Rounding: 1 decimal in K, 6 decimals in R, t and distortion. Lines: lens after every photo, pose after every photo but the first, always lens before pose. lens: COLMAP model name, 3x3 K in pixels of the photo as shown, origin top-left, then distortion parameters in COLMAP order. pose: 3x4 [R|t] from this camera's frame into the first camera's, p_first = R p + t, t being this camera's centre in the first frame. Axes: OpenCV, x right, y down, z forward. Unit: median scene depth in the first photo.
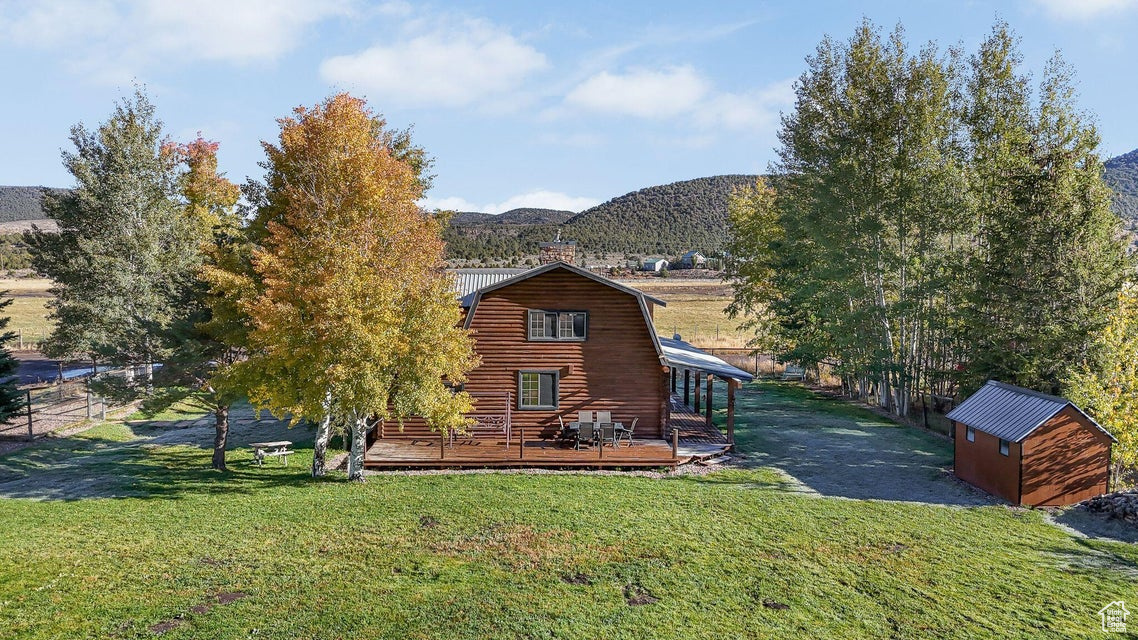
lens RADIAL K [[899.7, 0, 573.2], [0, 899.7, 346.6], [0, 0, 1]] dist [0.028876, -0.010135]
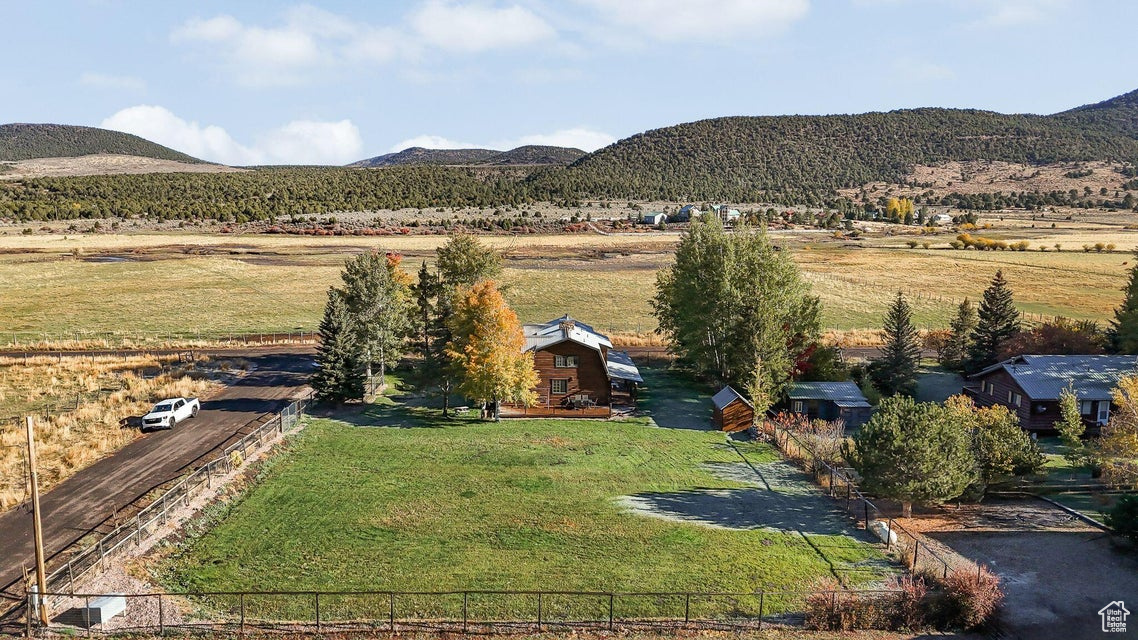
lens RADIAL K [[899.7, 0, 573.2], [0, 899.7, 346.6], [0, 0, 1]] dist [0.028876, -0.010135]
pose [[0.999970, 0.002810, -0.007175, 0.017820], [-0.002276, 0.997300, 0.073403, -0.252071], [0.007362, -0.073384, 0.997277, -1.541542]]
